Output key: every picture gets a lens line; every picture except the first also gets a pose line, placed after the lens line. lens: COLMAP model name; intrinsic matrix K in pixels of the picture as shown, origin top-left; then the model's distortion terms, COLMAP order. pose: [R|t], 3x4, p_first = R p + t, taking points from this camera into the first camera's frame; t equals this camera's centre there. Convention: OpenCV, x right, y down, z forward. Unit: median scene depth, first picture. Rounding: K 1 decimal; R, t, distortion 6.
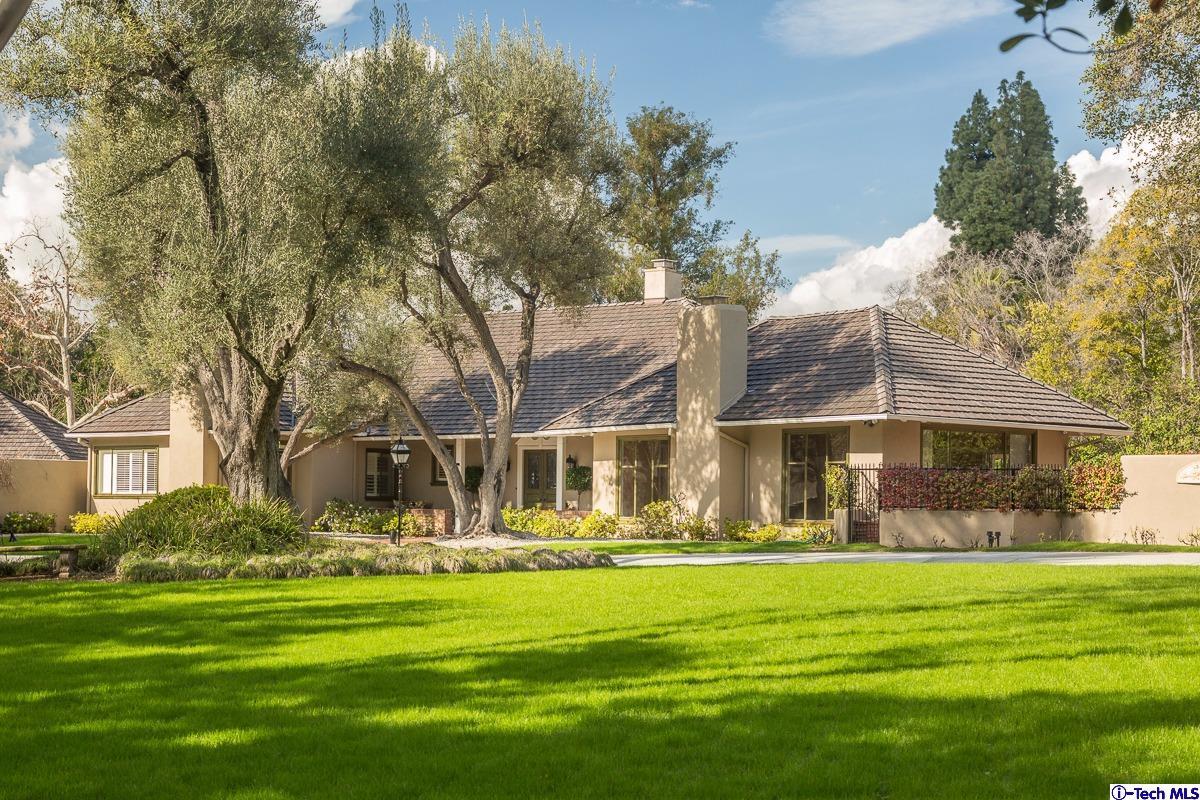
lens RADIAL K [[1902.0, 0, 604.0], [0, 1902.0, 401.1], [0, 0, 1]] dist [0.044020, 0.000000]
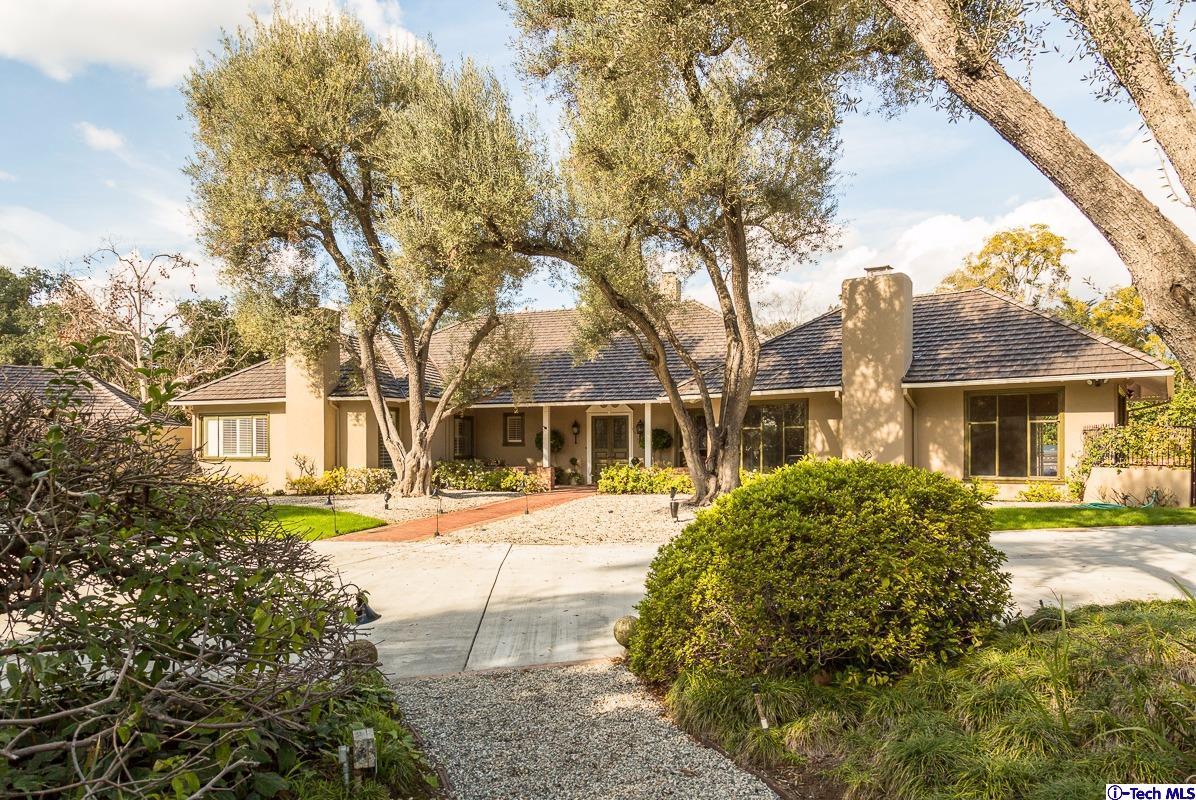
lens RADIAL K [[826.2, 0, 596.2], [0, 826.2, 411.9], [0, 0, 1]] dist [0.033065, -0.000249]
pose [[0.962202, 0.002220, 0.272326, -0.220346], [-0.004760, 0.999951, 0.008666, 0.022032], [-0.272294, -0.009635, 0.962166, 0.592318]]
